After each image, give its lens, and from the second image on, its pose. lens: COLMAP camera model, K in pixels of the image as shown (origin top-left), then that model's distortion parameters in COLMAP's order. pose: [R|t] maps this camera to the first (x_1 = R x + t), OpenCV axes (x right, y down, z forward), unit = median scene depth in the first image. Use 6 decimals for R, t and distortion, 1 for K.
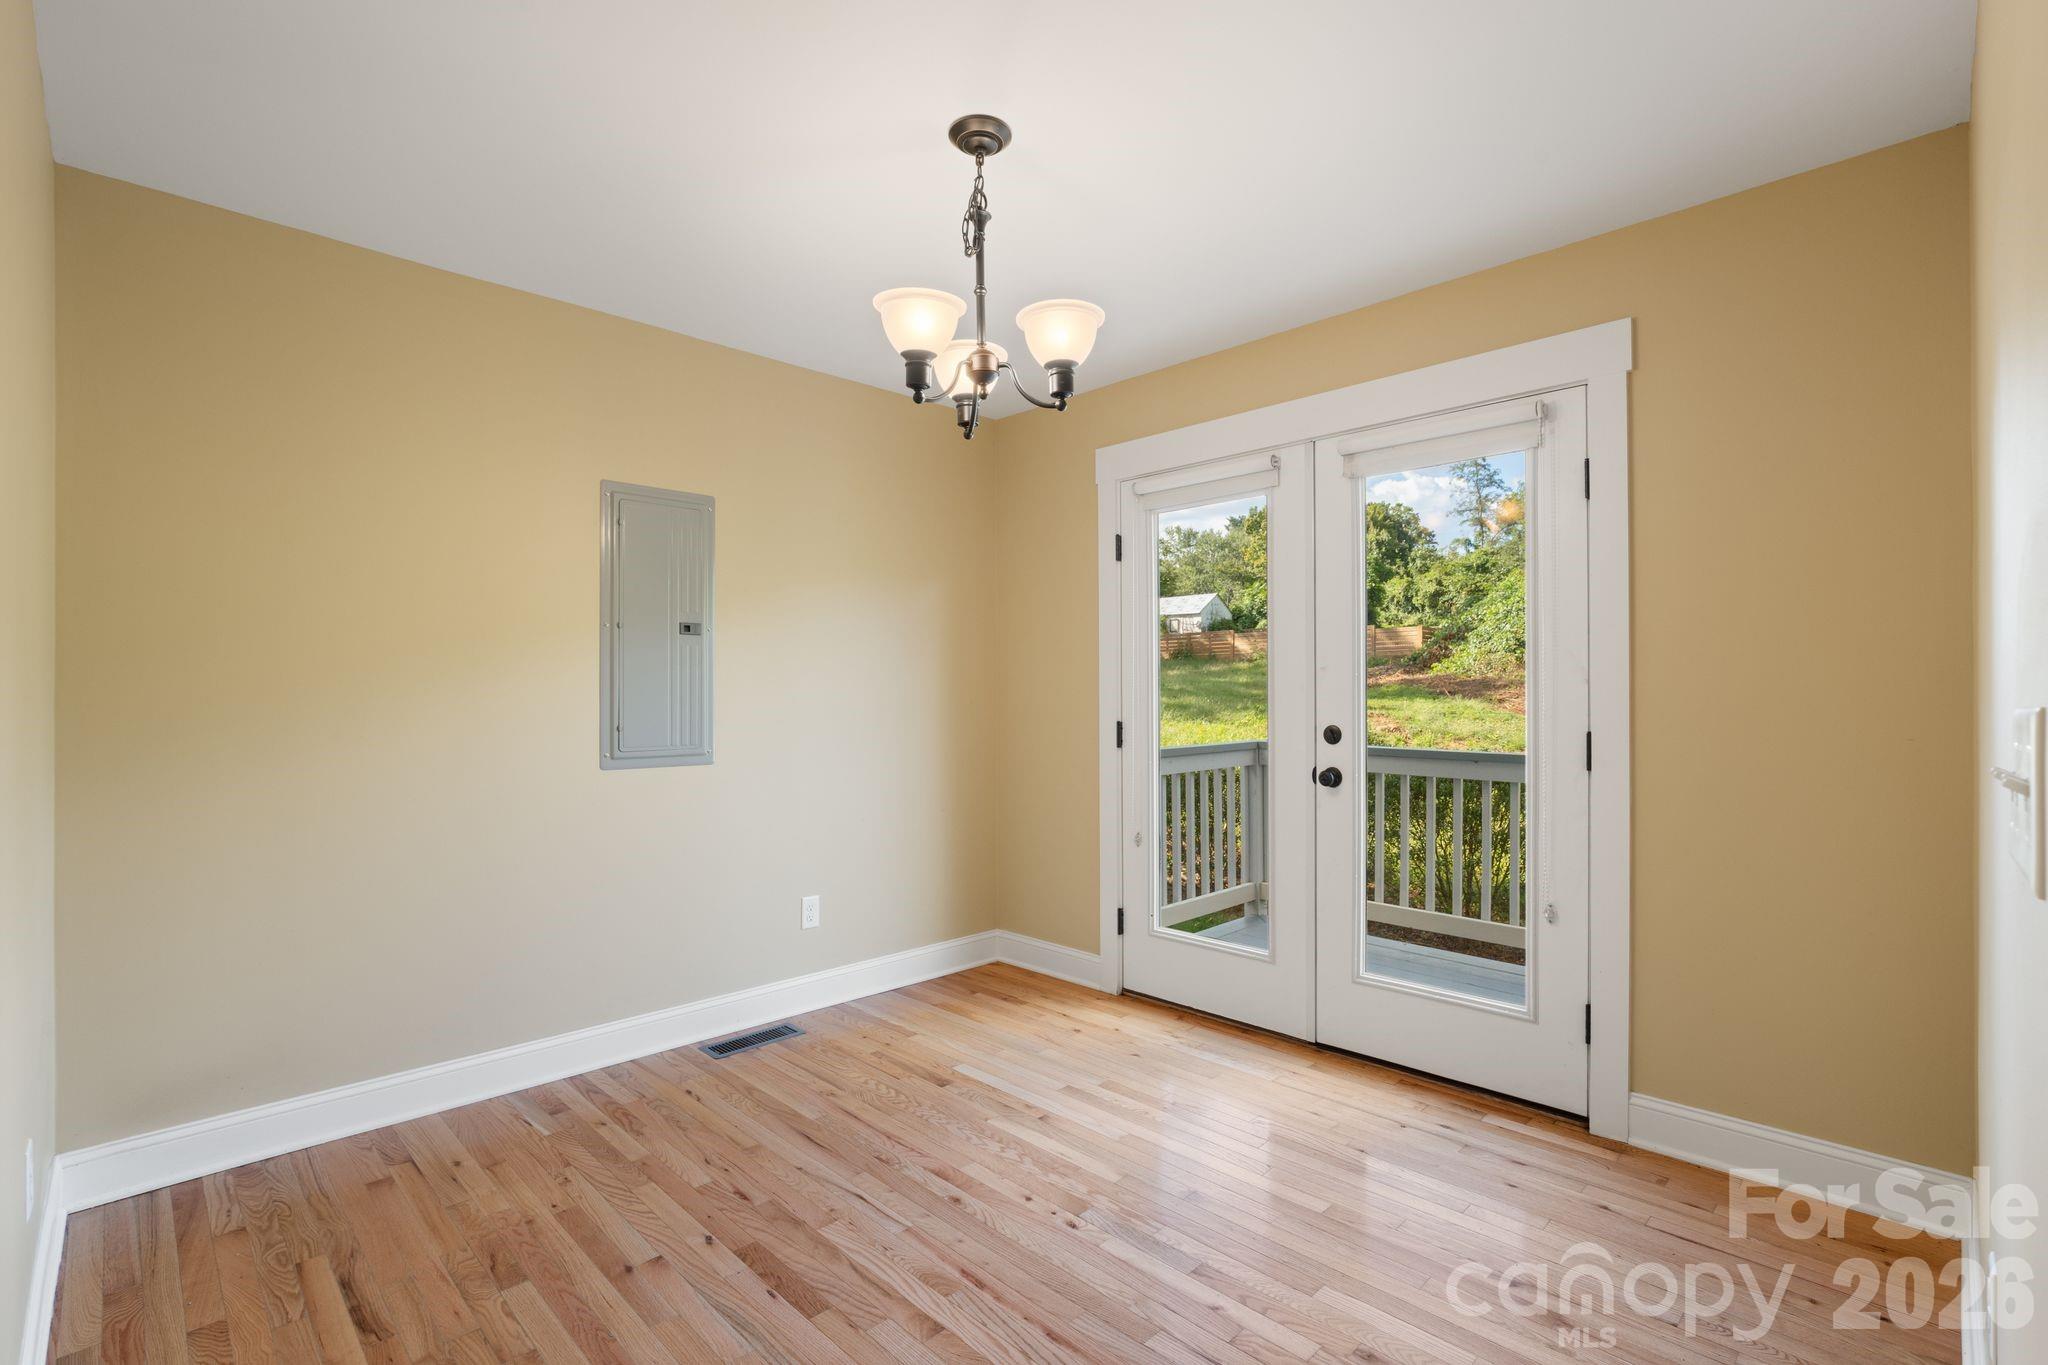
lens RADIAL K [[933.6, 0, 1024.0], [0, 933.6, 682.5], [0, 0, 1]] dist [-0.015668, 0.000118]
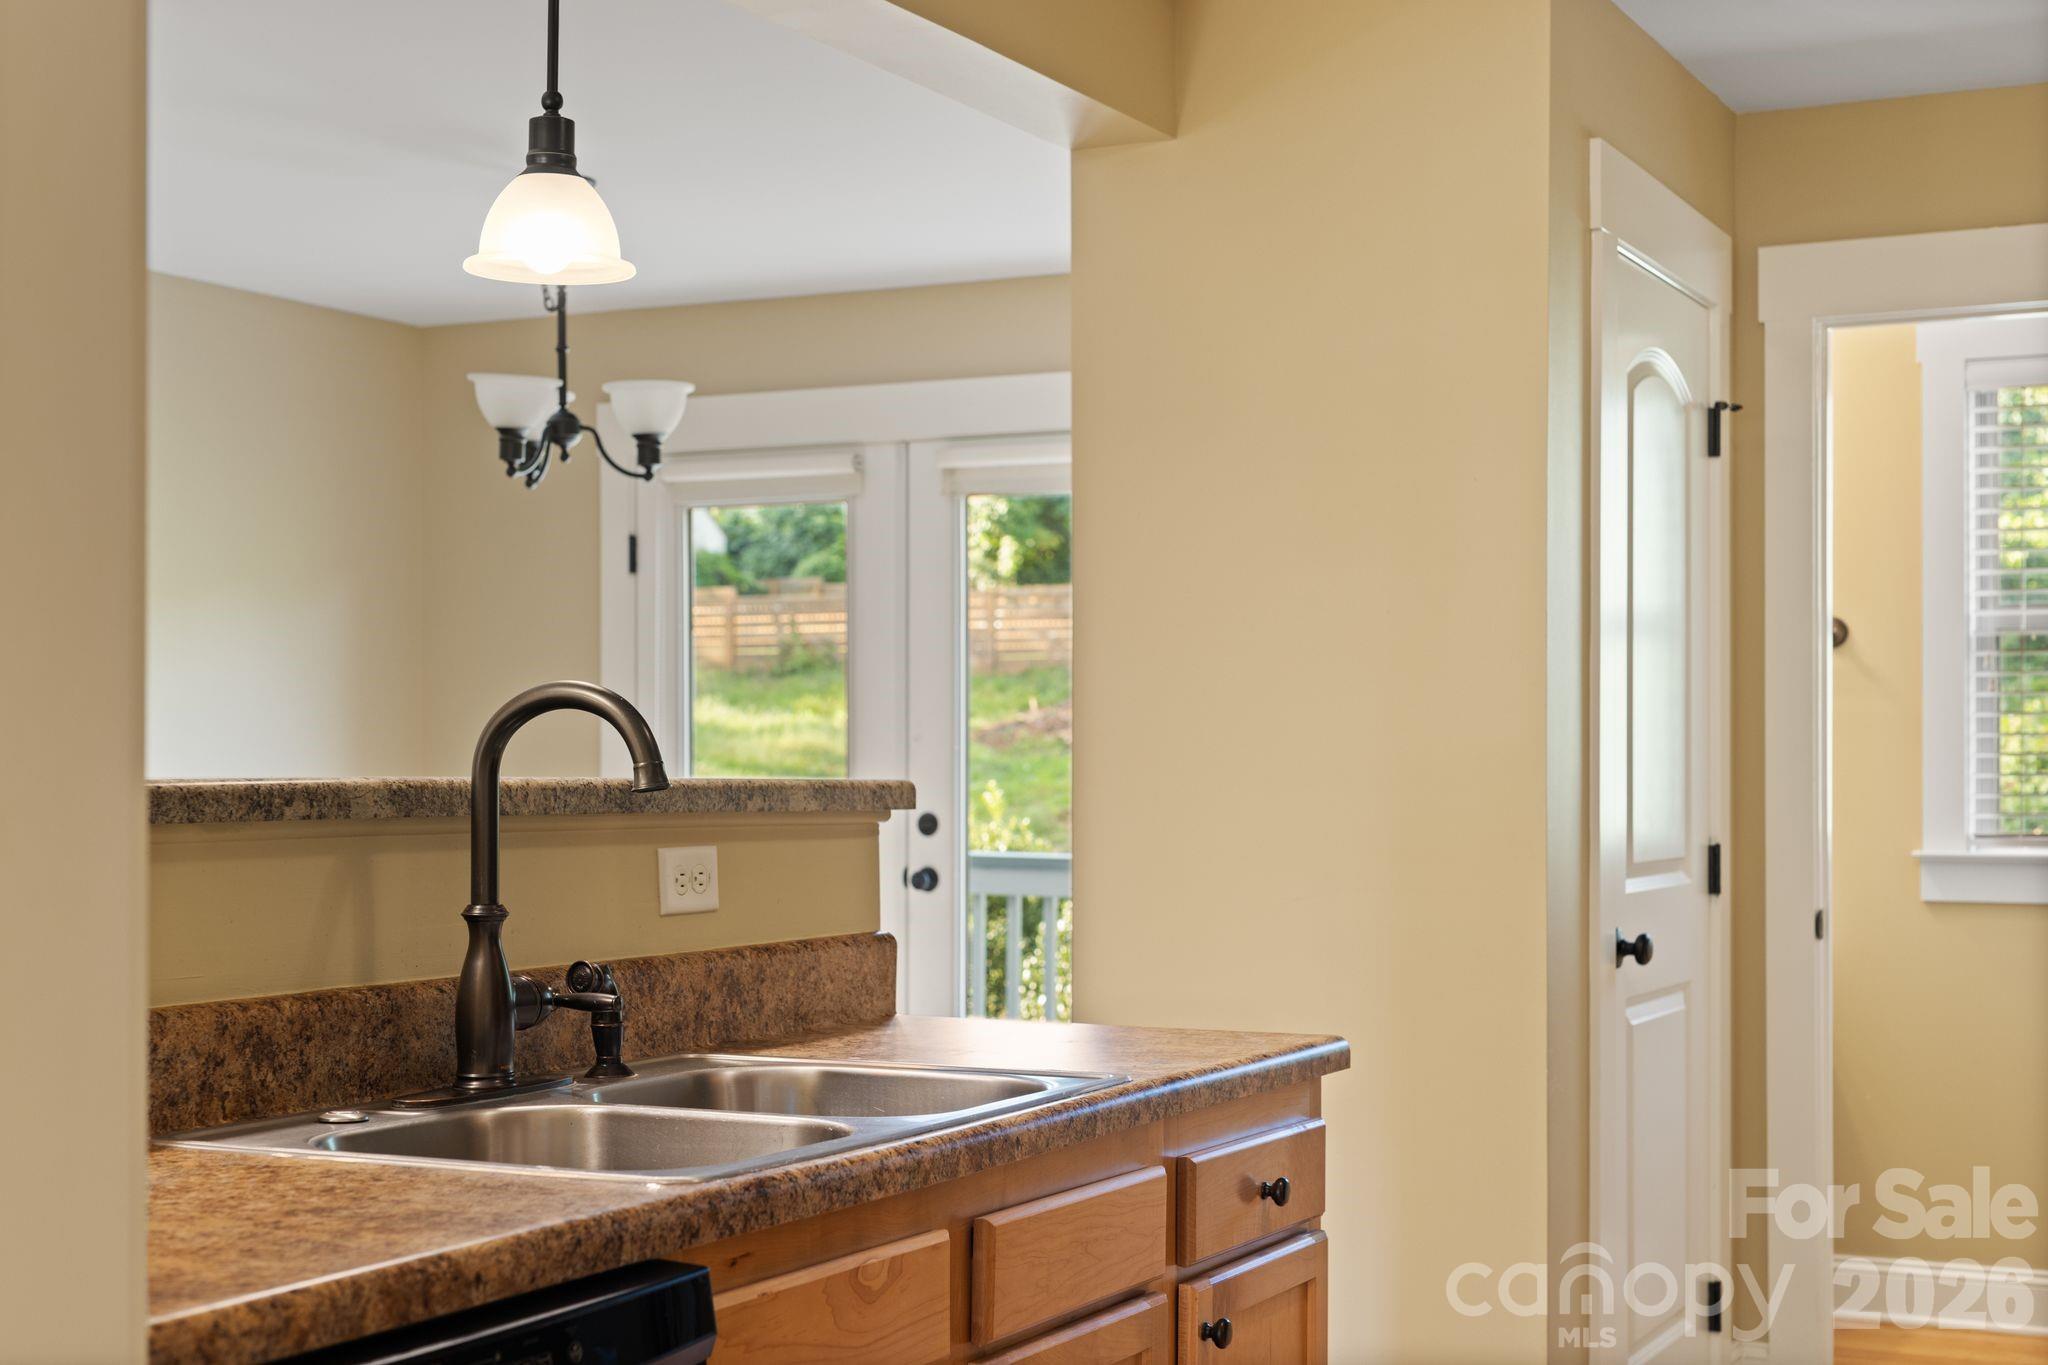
lens RADIAL K [[2838.0, 0, 1025.2], [0, 2838.0, 752.4], [0, 0, 1]] dist [0.005675, -0.005993]
pose [[0.947639, 0.003962, 0.319320, -0.345911], [-0.005574, 0.999976, 0.004137, -0.013923], [-0.319296, -0.005701, 0.947638, -1.260178]]
